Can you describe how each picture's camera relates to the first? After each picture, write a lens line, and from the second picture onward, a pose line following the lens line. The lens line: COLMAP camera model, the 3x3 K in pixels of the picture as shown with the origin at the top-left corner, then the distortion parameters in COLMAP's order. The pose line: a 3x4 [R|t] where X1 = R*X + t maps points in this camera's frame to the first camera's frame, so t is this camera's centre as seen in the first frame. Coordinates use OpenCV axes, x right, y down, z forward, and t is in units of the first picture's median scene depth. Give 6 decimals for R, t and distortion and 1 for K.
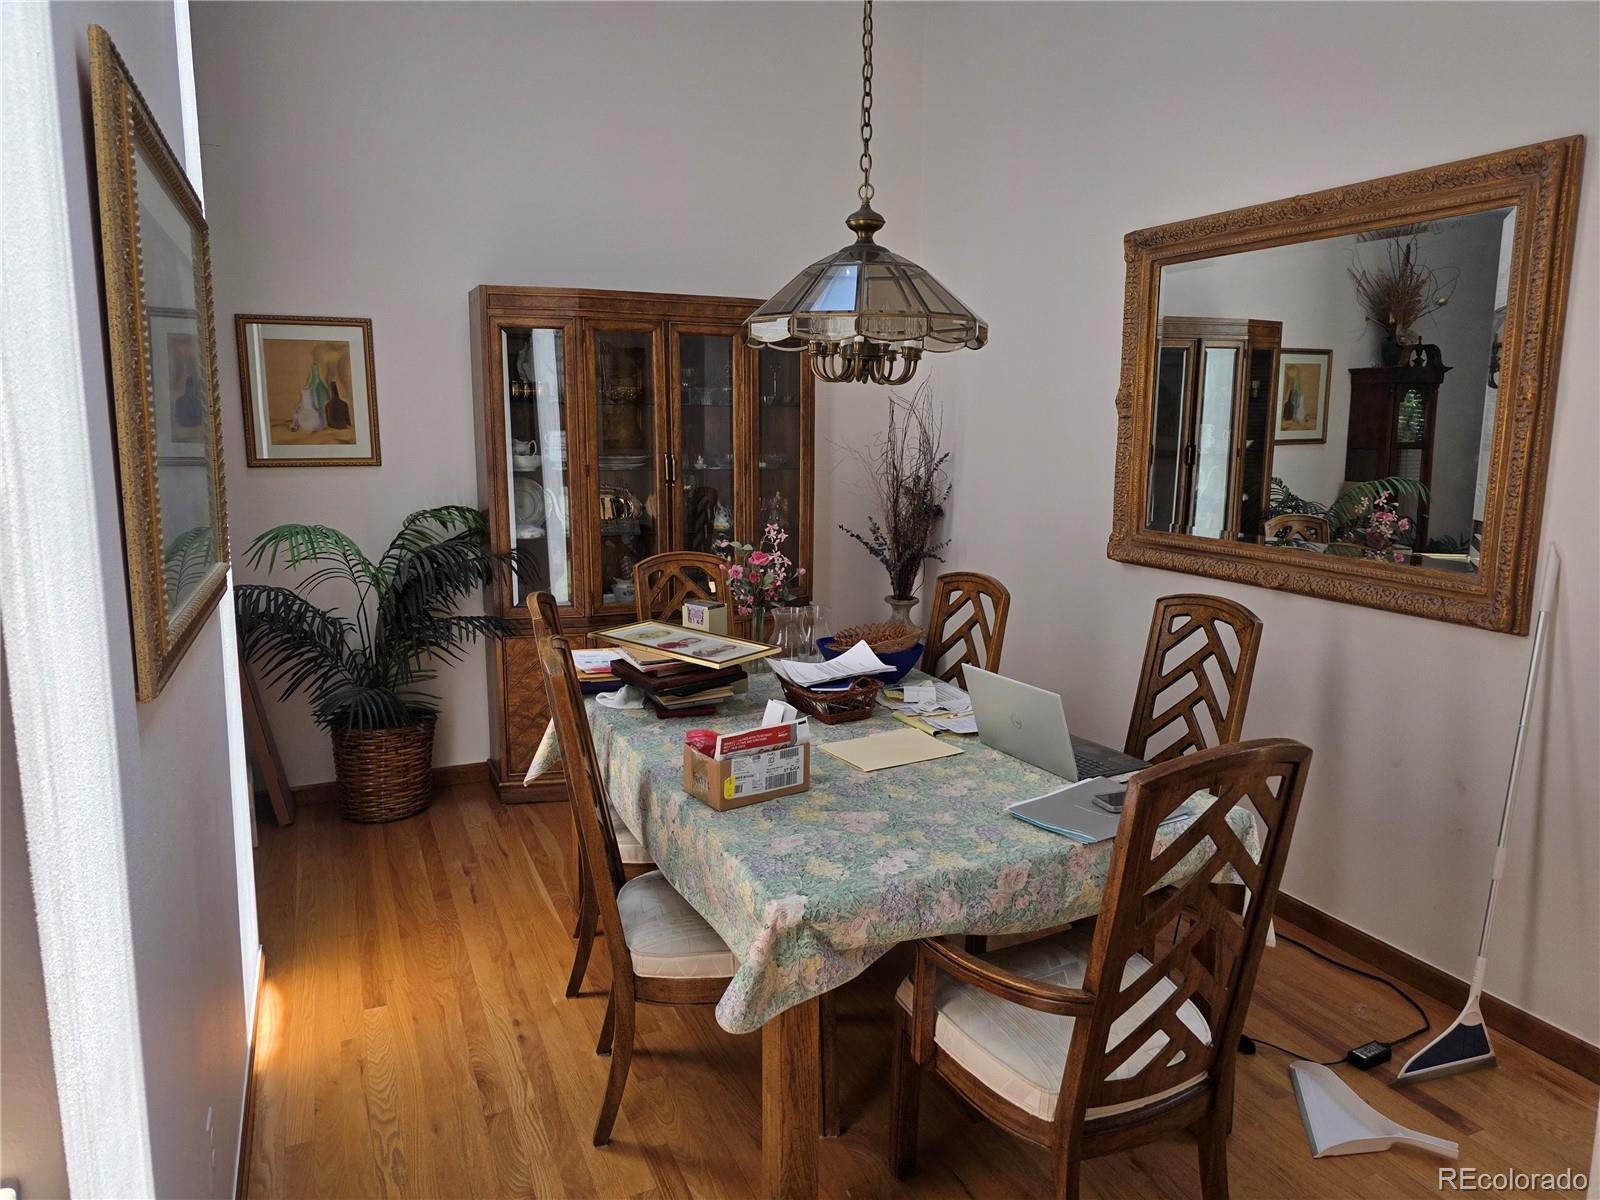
lens RADIAL K [[1065.3, 0, 794.1], [0, 1065.3, 590.1], [0, 0, 1]] dist [0.020288, -0.011747]
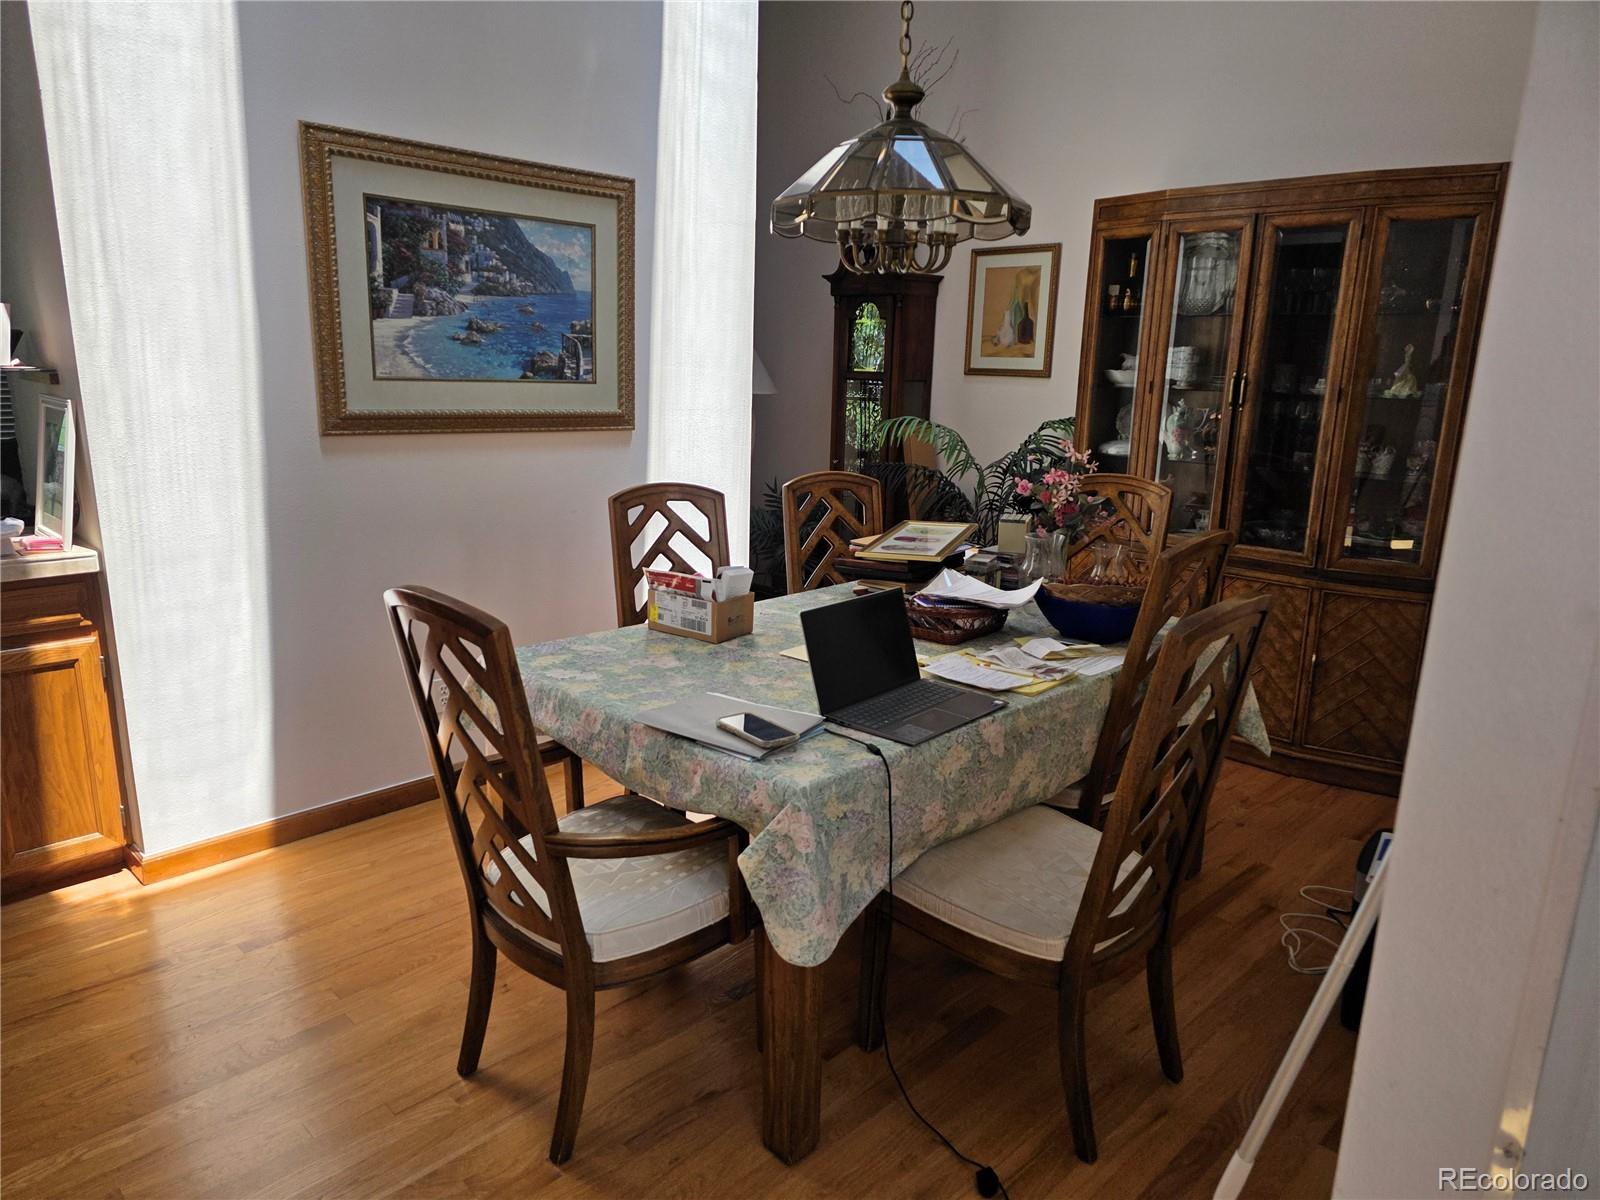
lens RADIAL K [[1065.3, 0, 788.5], [0, 1065.3, 606.4], [0, 0, 1]] dist [0.020288, -0.011747]
pose [[0.332699, 0.224658, -0.915882, 0.625527], [-0.165681, 0.970027, 0.177755, -0.038982], [0.928365, 0.092605, 0.359949, 0.381862]]
